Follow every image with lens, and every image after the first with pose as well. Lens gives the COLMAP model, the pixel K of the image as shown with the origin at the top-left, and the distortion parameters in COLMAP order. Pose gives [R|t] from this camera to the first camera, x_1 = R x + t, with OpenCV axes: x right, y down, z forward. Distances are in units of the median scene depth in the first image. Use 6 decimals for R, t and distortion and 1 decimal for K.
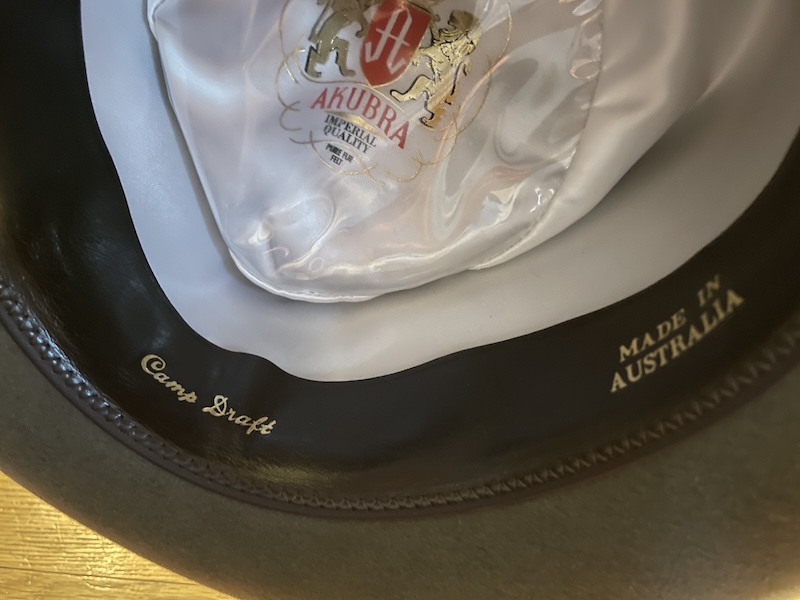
lens RADIAL K [[610.0, 0, 402.6], [0, 610.0, 302.4], [0, 0, 1]] dist [0.049895, -0.096052]
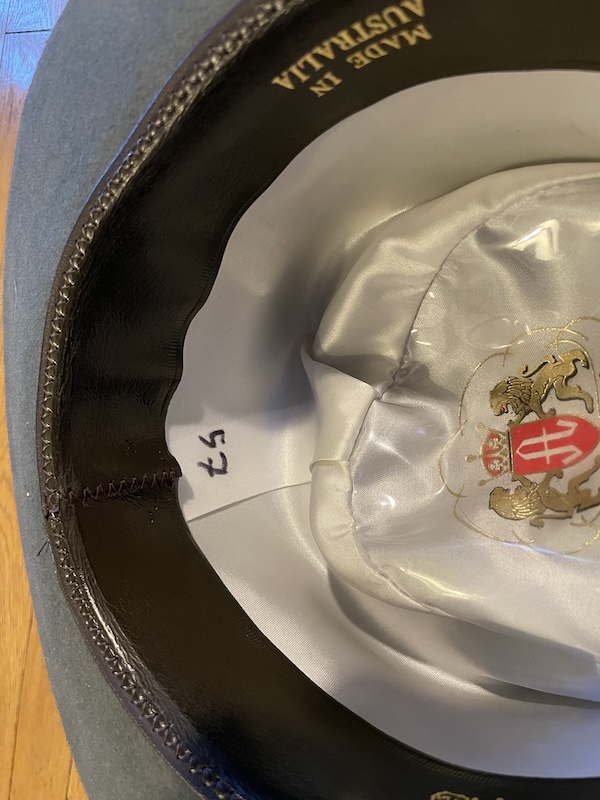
lens RADIAL K [[610.0, 0, 300.3], [0, 610.0, 404.4], [0, 0, 1]] dist [0.049895, -0.096052]
pose [[-0.384423, -0.749014, 0.539627, -0.327918], [0.062802, -0.604410, -0.794194, 0.341769], [0.921018, -0.271416, 0.279389, 0.368942]]
